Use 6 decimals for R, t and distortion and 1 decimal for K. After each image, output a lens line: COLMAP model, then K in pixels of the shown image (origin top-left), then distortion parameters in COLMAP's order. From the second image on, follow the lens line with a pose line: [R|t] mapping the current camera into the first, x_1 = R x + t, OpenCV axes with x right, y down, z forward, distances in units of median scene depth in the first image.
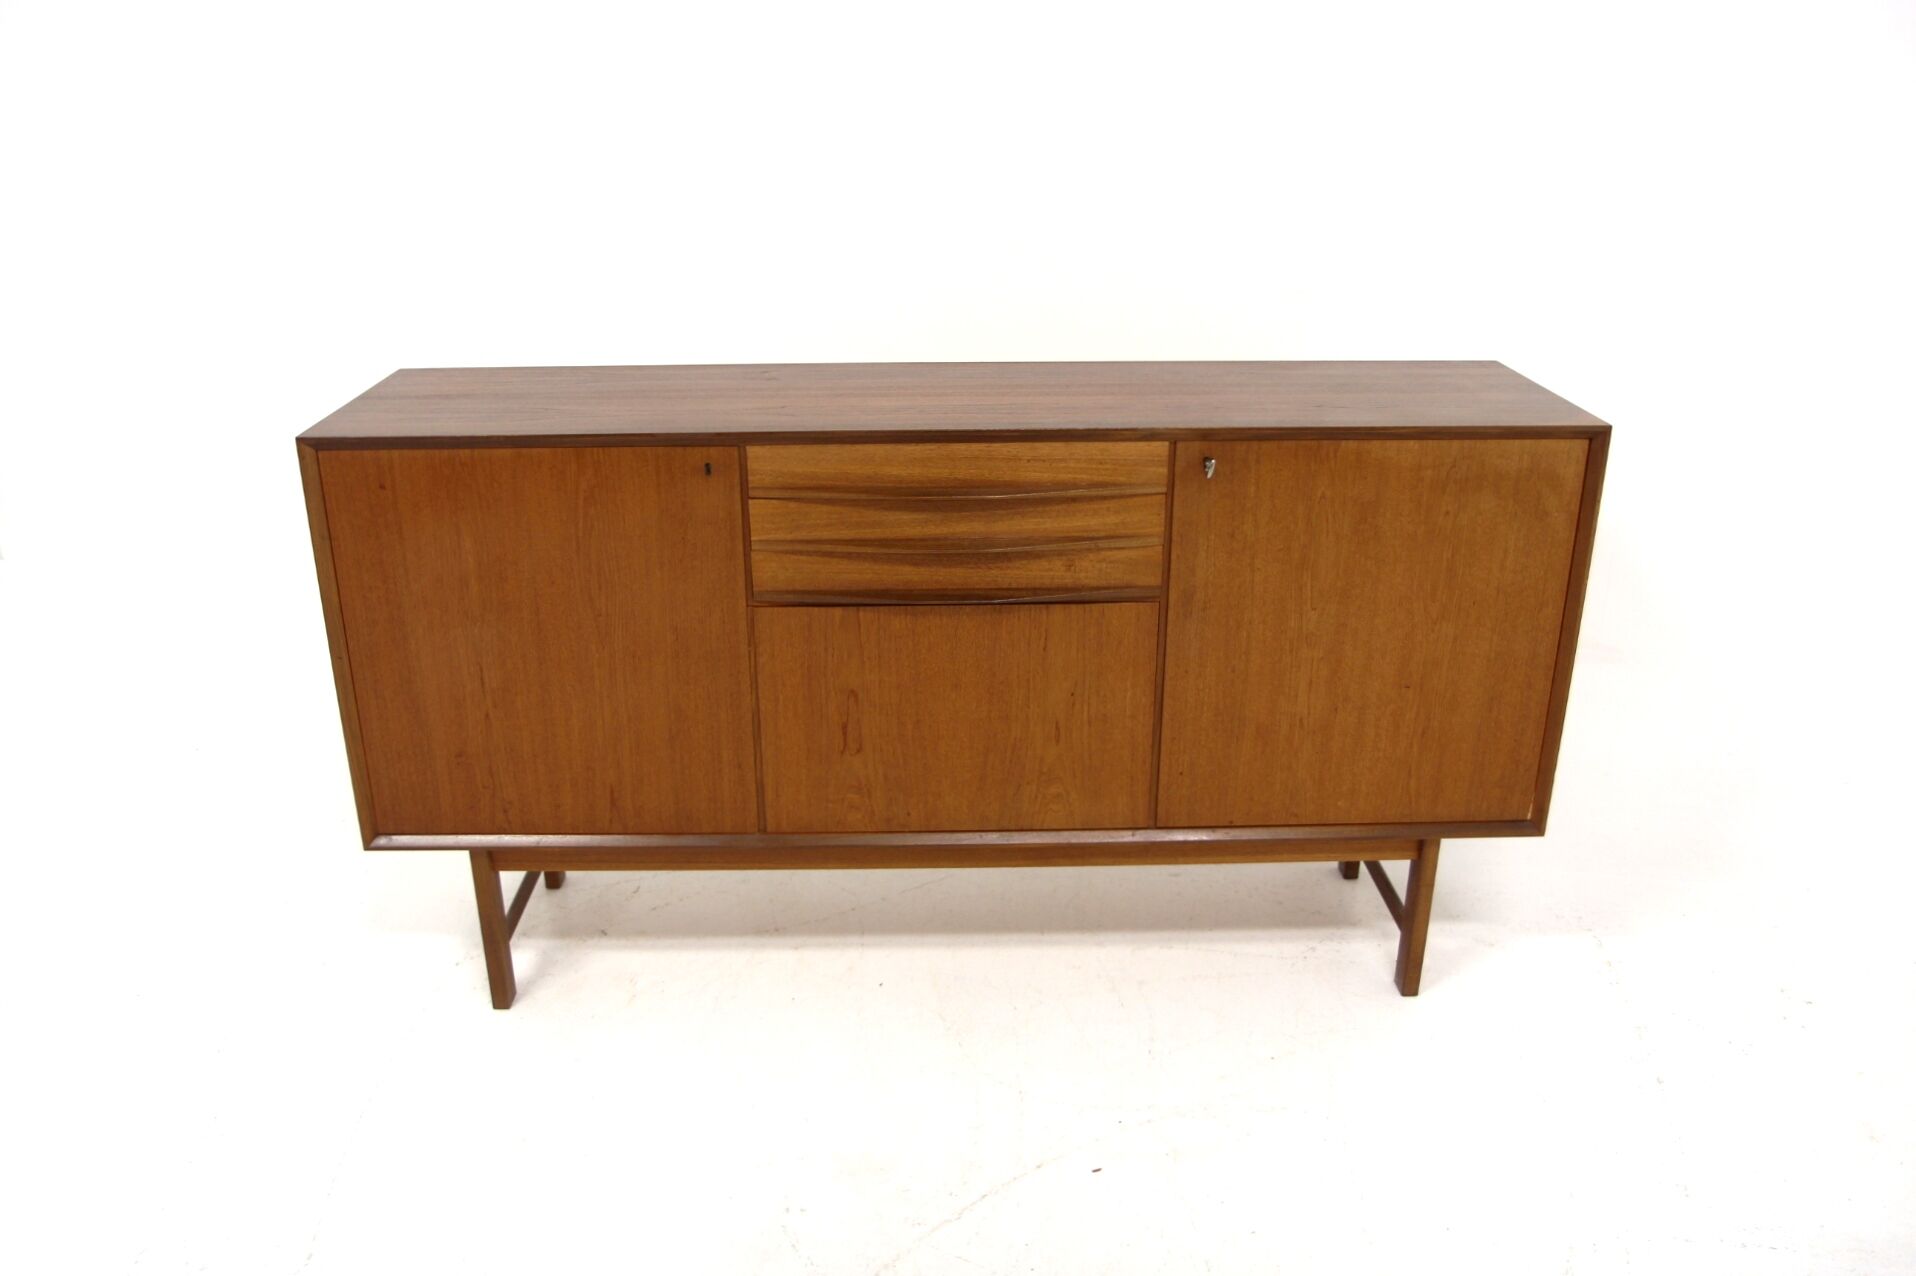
lens RADIAL K [[1517.8, 0, 929.7], [0, 1517.8, 637.1], [0, 0, 1]] dist [-0.125674, 0.137863]
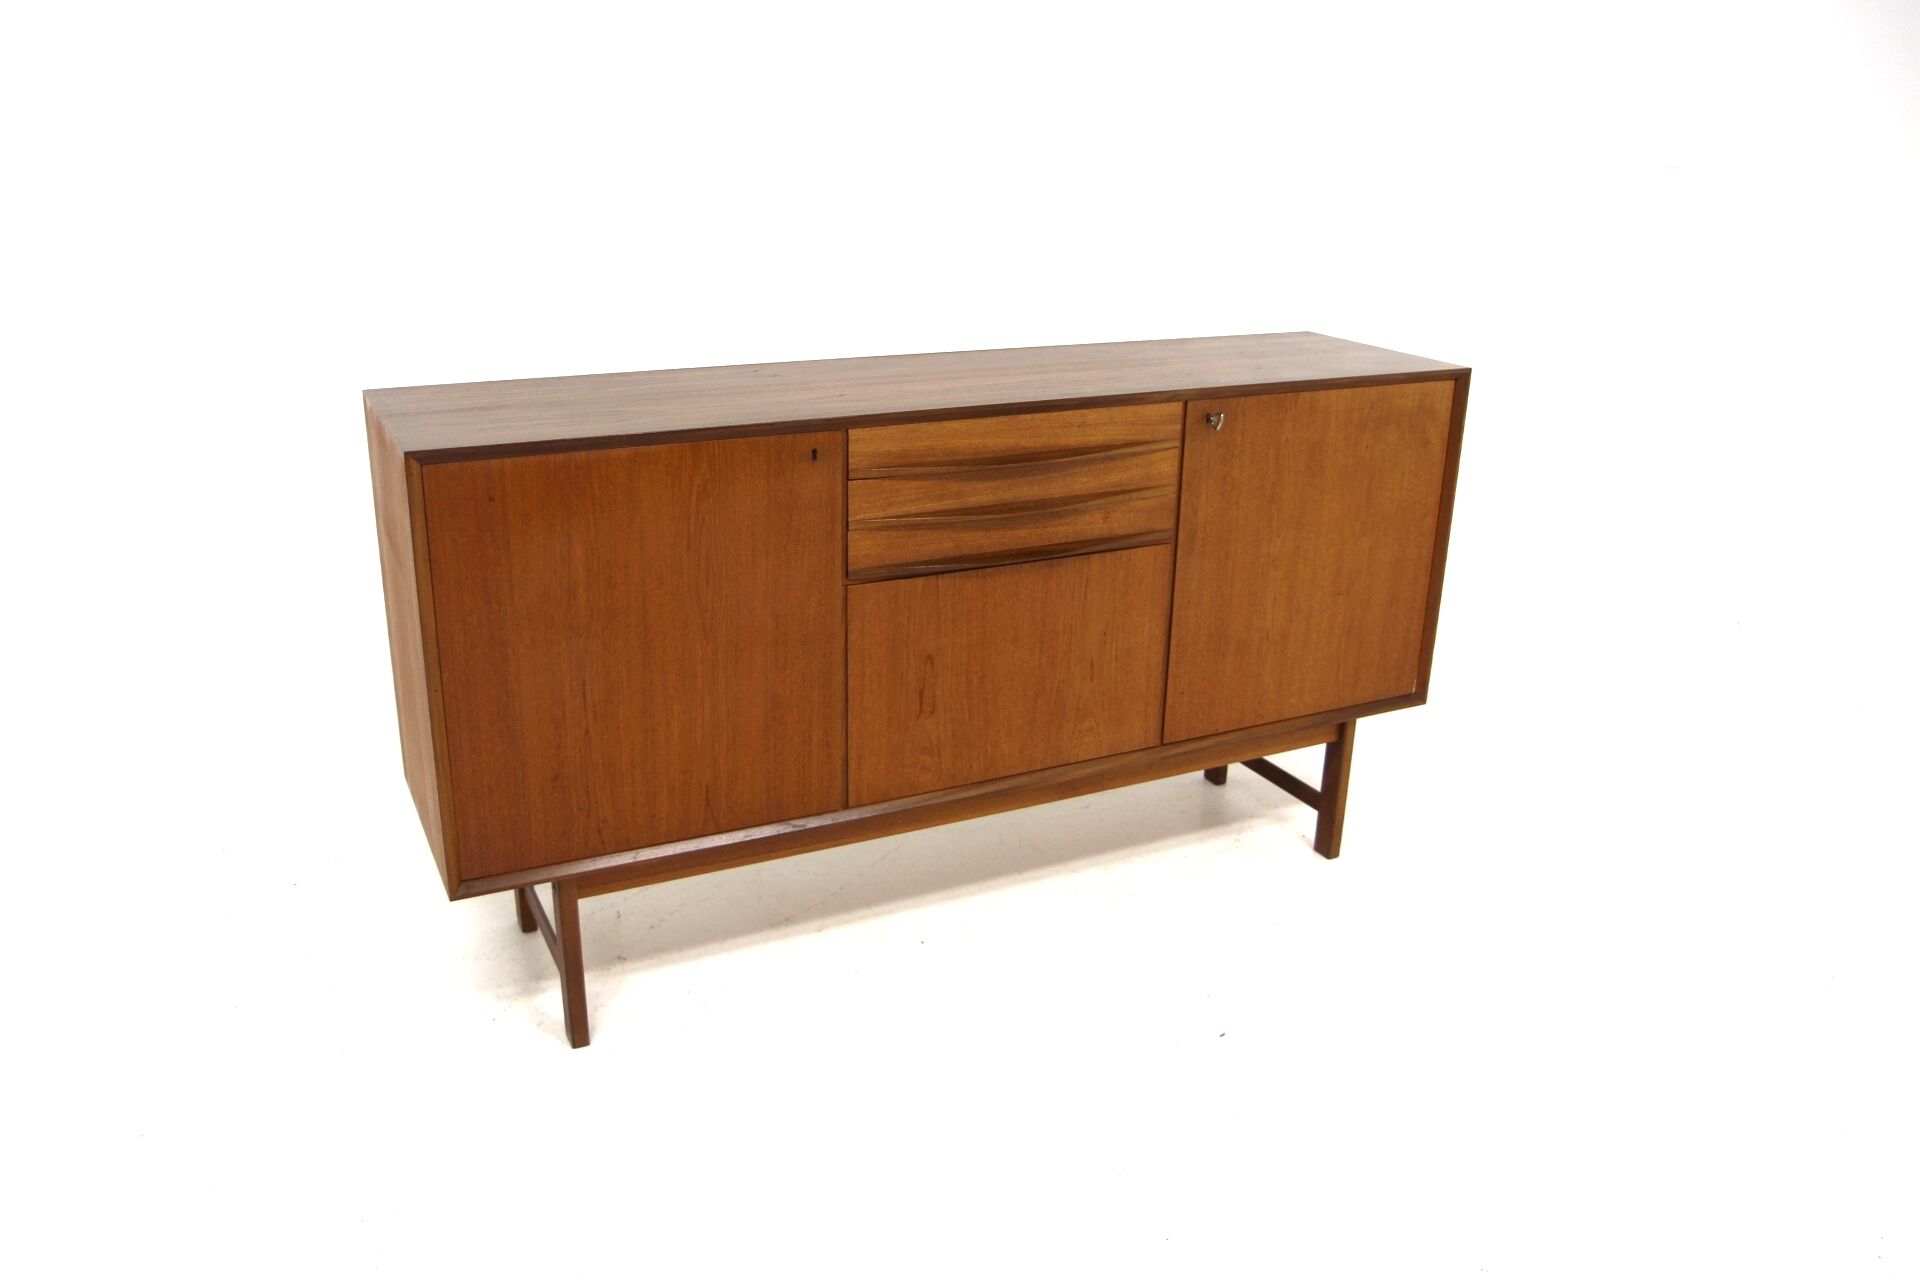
lens RADIAL K [[1520.9, 0, 931.6], [0, 1520.9, 639.1], [0, 0, 1]] dist [-0.125674, 0.137863]
pose [[0.901694, -0.125258, 0.413833, -0.498938], [0.137214, 0.990541, 0.000842, 0.023443], [-0.410024, 0.056024, 0.910353, 0.025989]]
